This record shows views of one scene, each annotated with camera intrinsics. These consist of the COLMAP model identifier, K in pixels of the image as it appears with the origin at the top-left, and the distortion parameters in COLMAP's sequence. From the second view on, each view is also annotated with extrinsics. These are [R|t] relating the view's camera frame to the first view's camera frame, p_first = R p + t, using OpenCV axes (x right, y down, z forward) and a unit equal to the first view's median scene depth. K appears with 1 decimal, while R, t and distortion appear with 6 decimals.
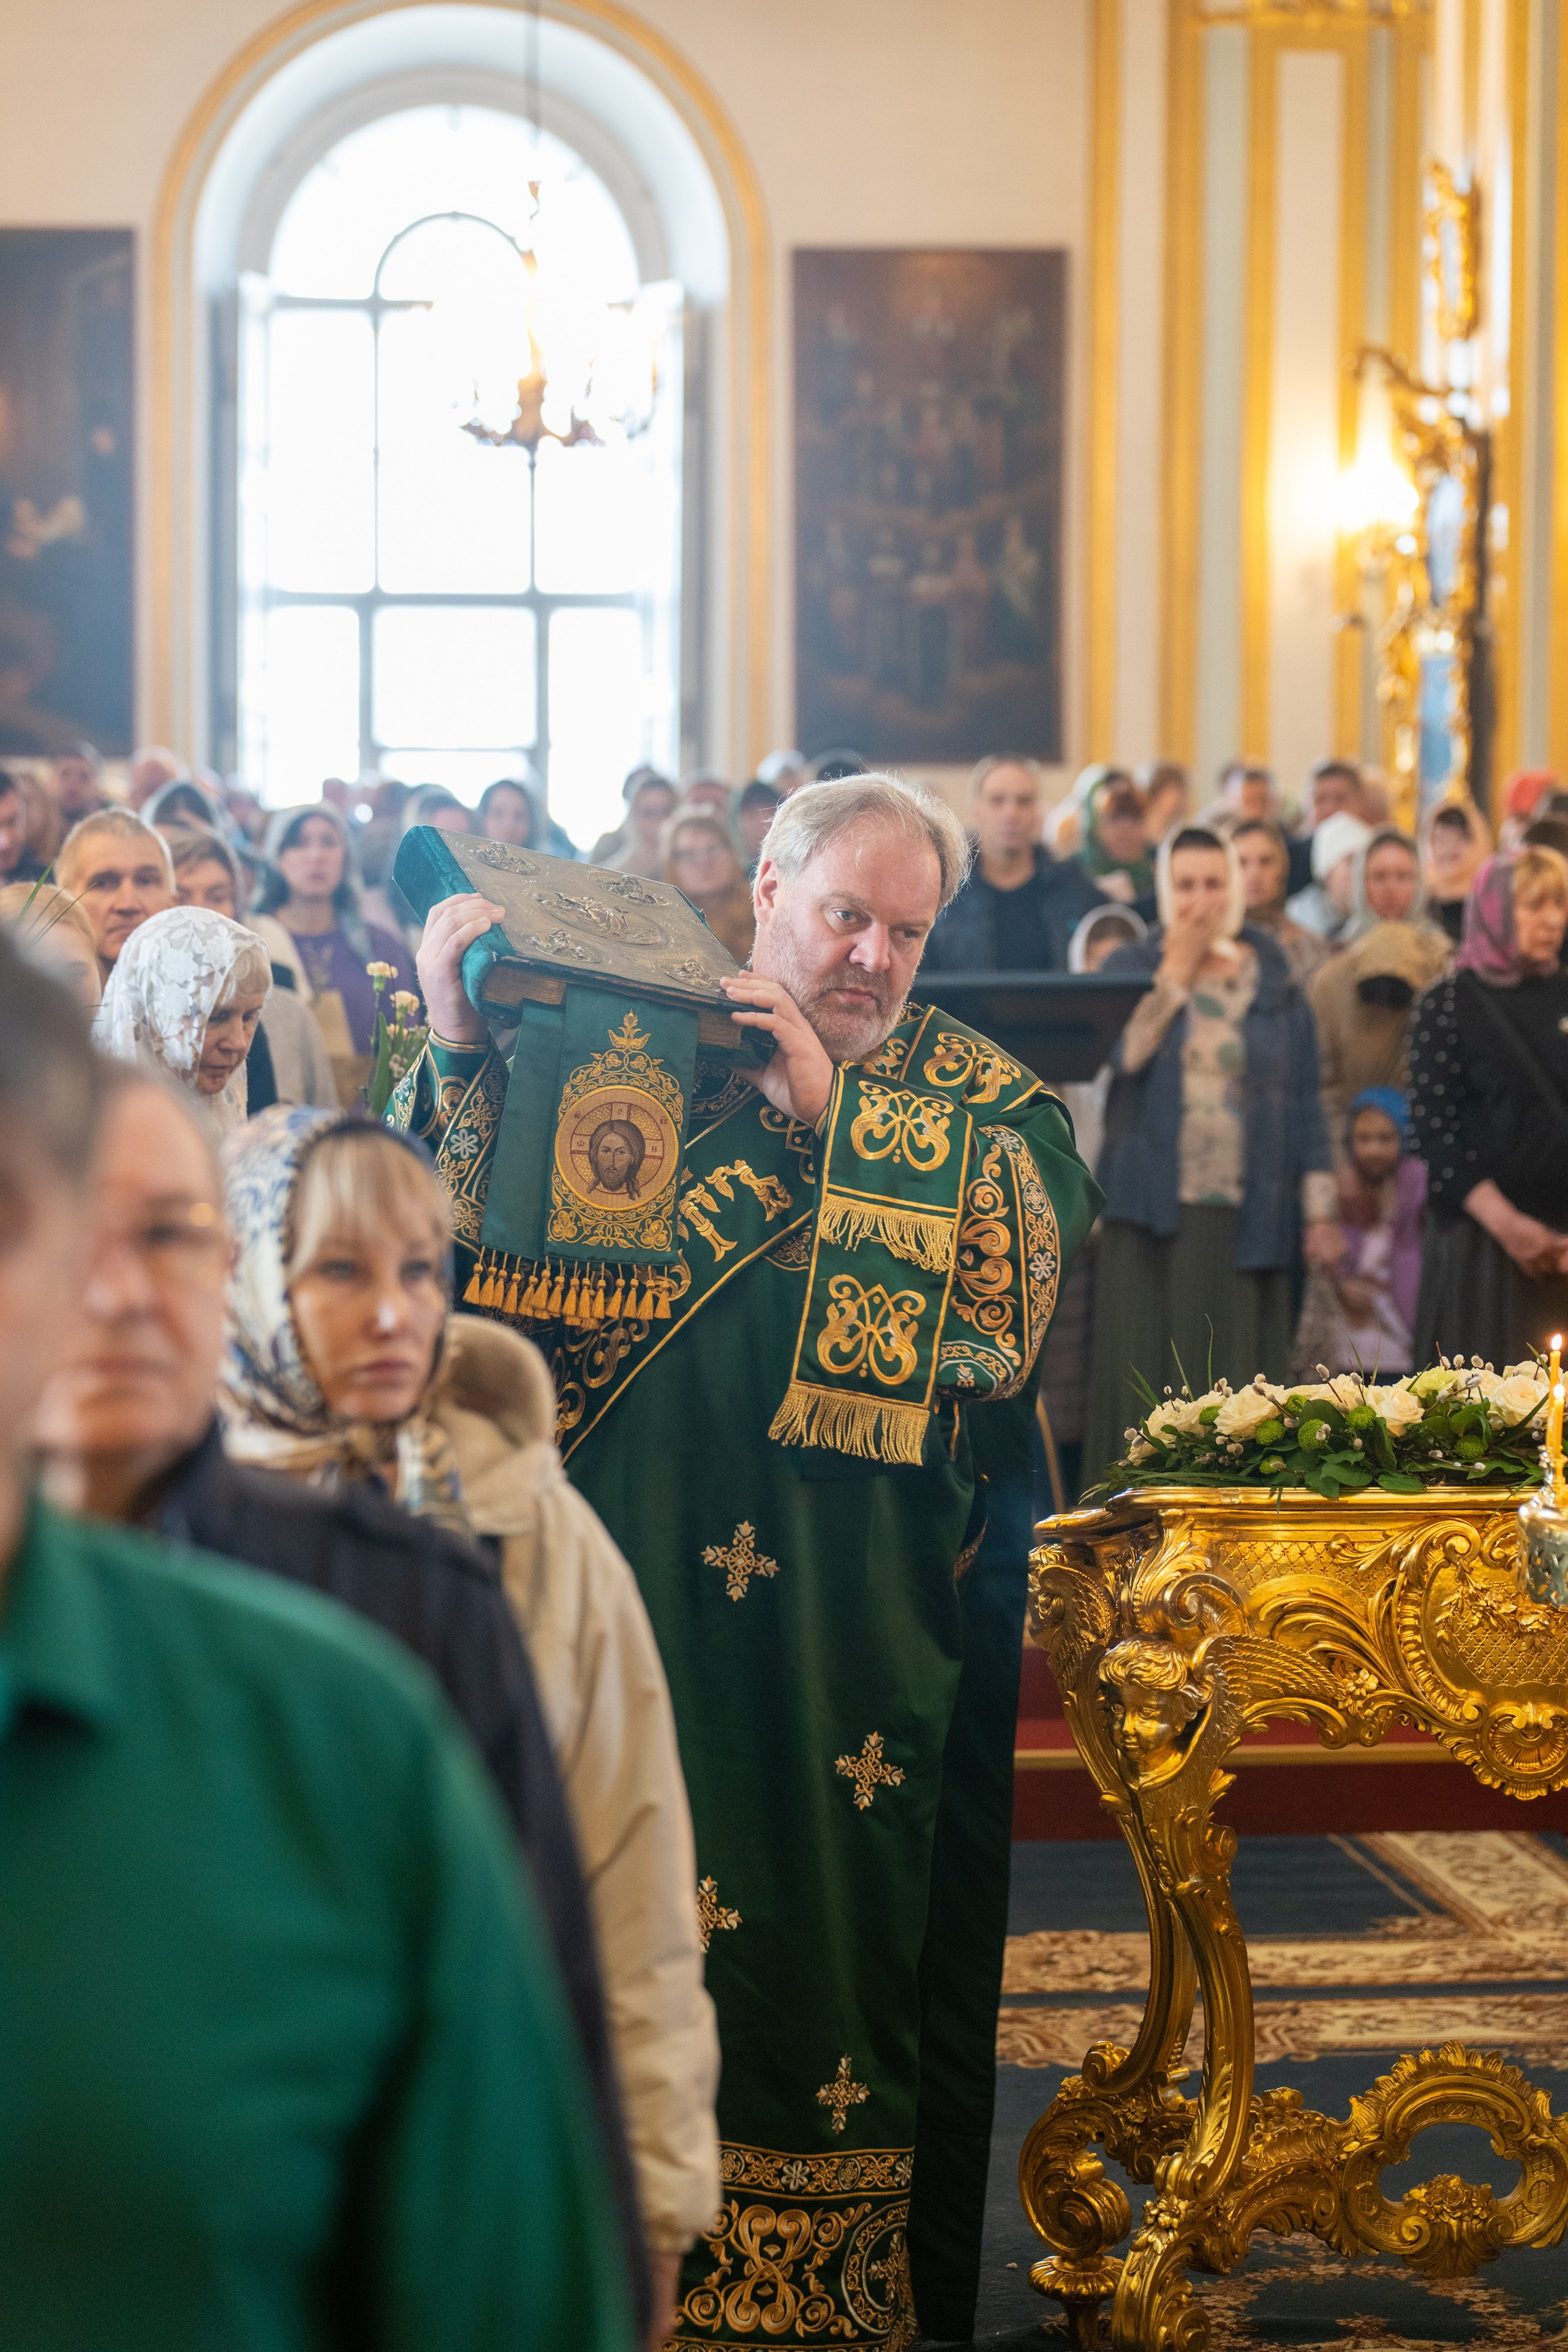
lens RADIAL K [[2393.3, 0, 784.0], [0, 2393.3, 1176.0], [0, 0, 1]] dist [-0.001618, 0.030871]
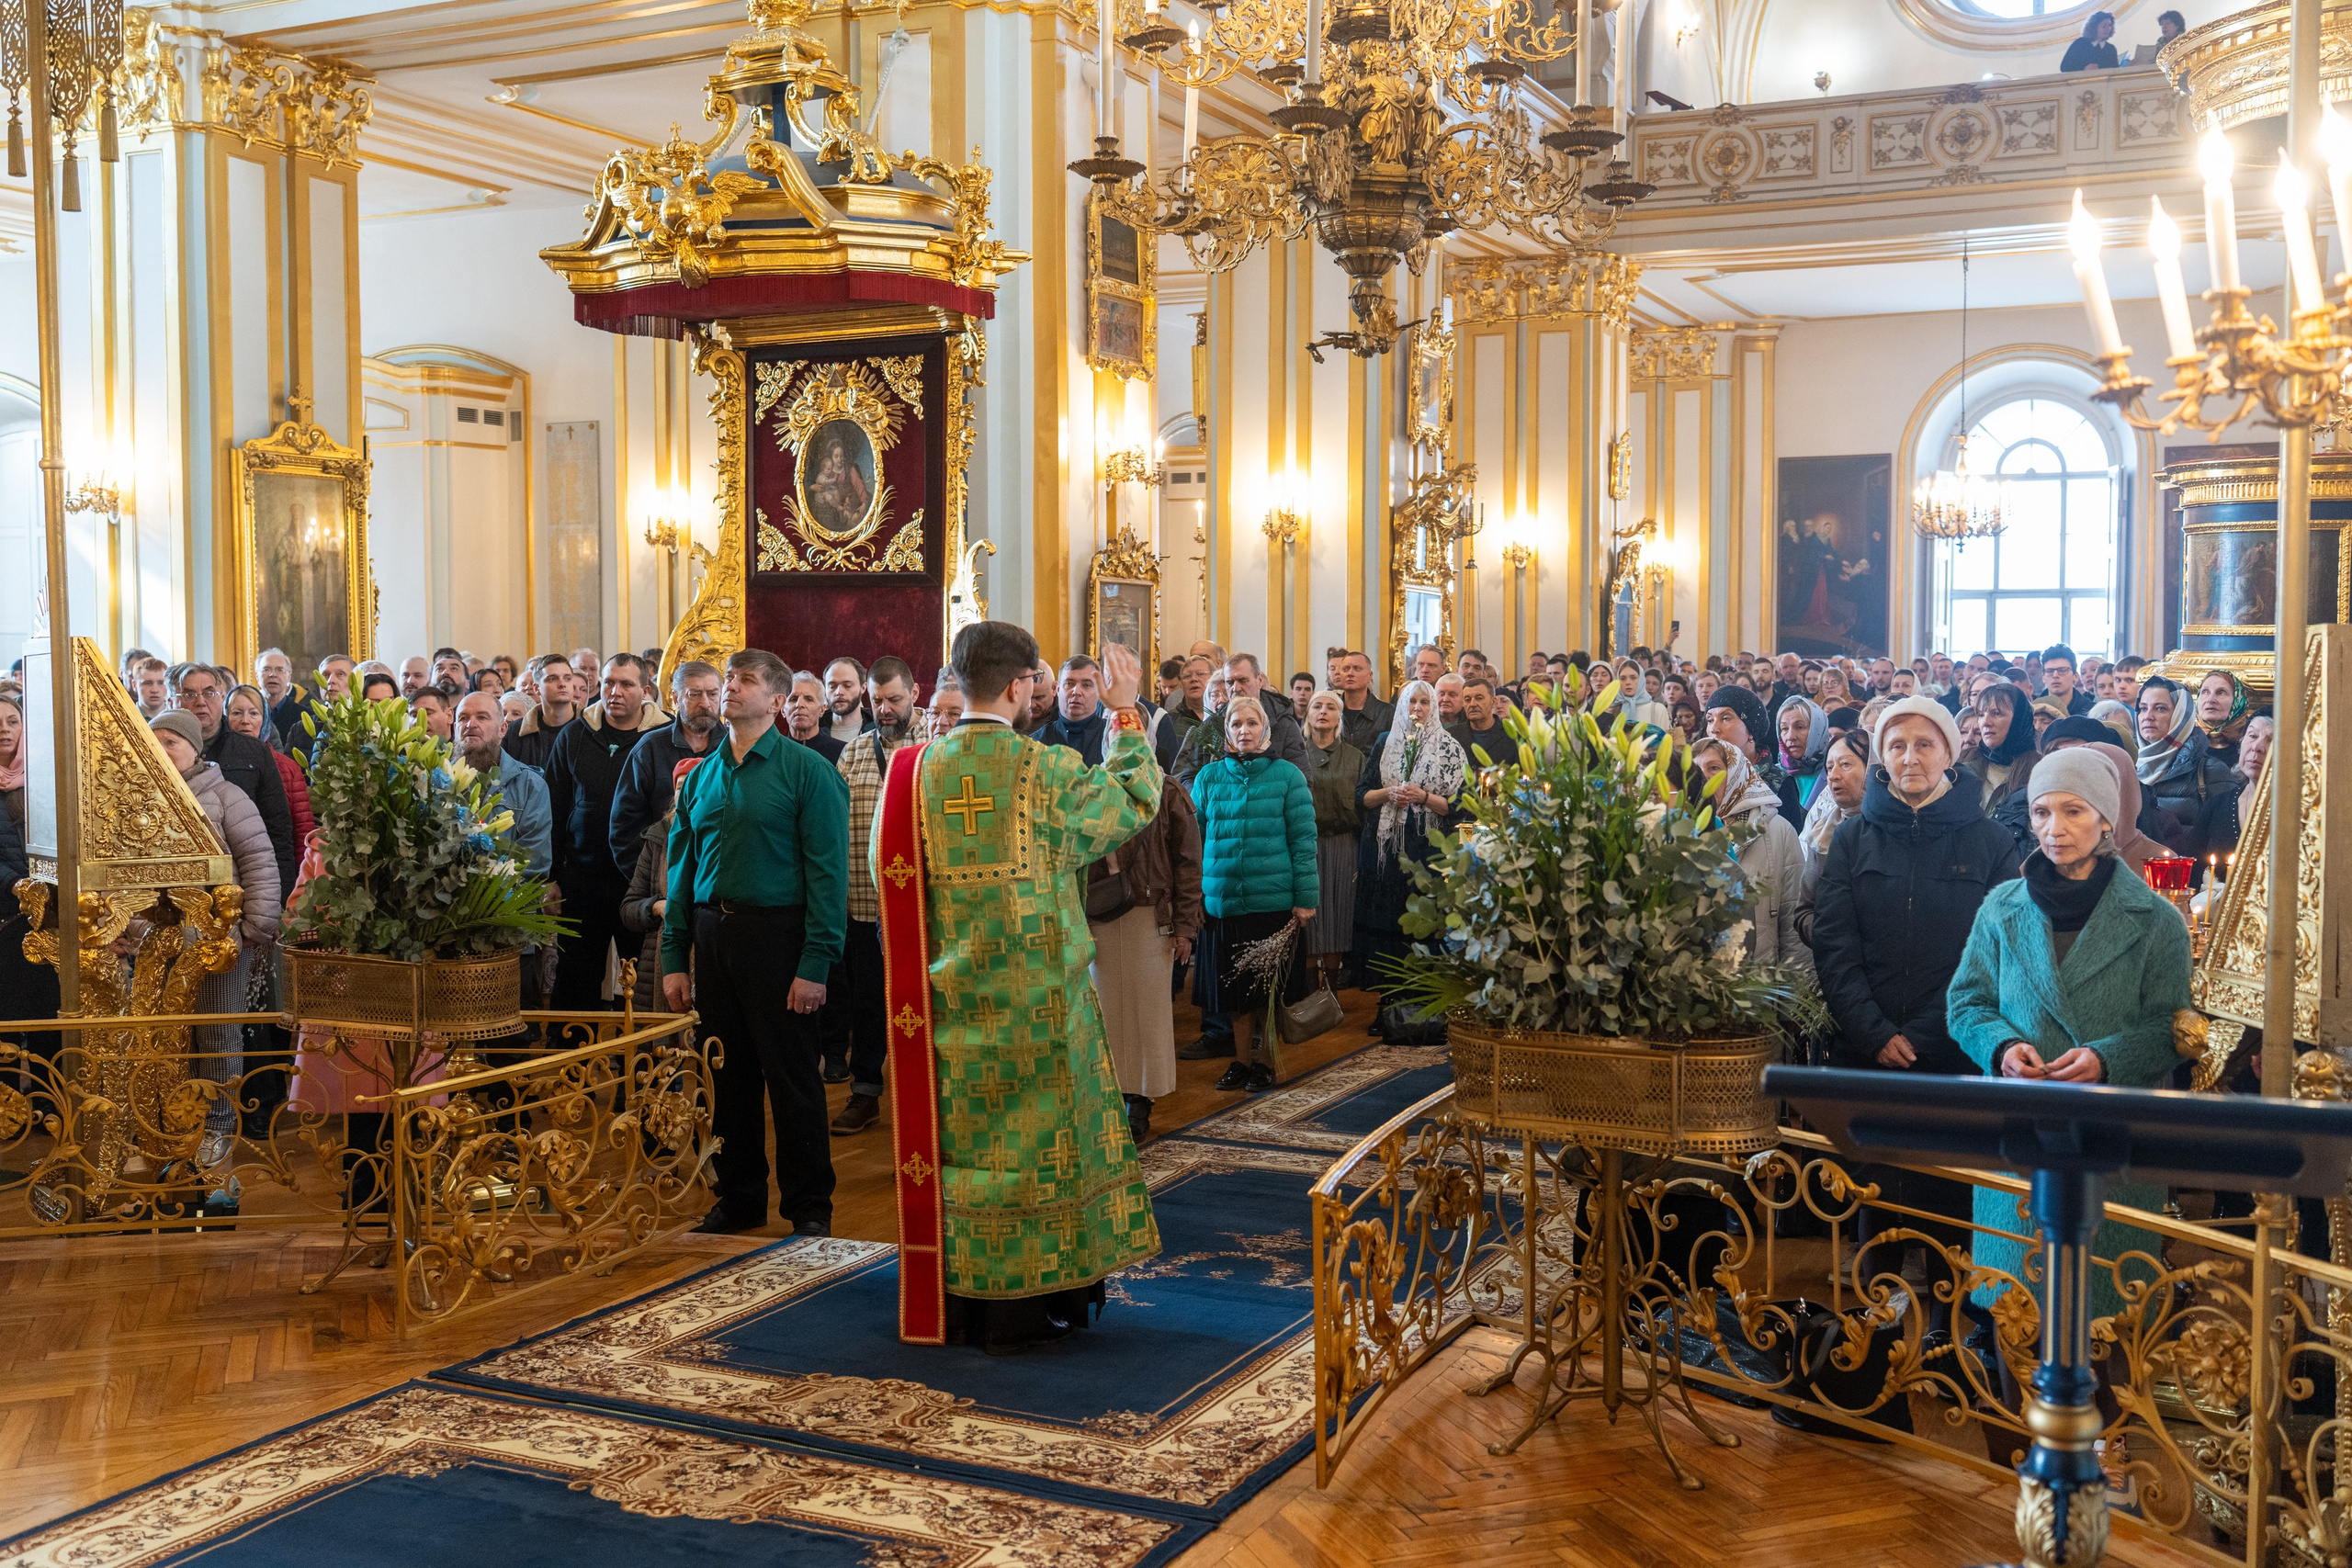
lens RADIAL K [[2393.1, 0, 1176.0], [0, 2393.1, 784.0], [0, 0, 1]] dist [-0.001618, 0.030871]
pose [[0.893423, 0.004703, -0.449193, 0.199302], [-0.077918, 0.986411, -0.144646, 0.387200], [0.442408, 0.164230, 0.881648, -1.558909]]
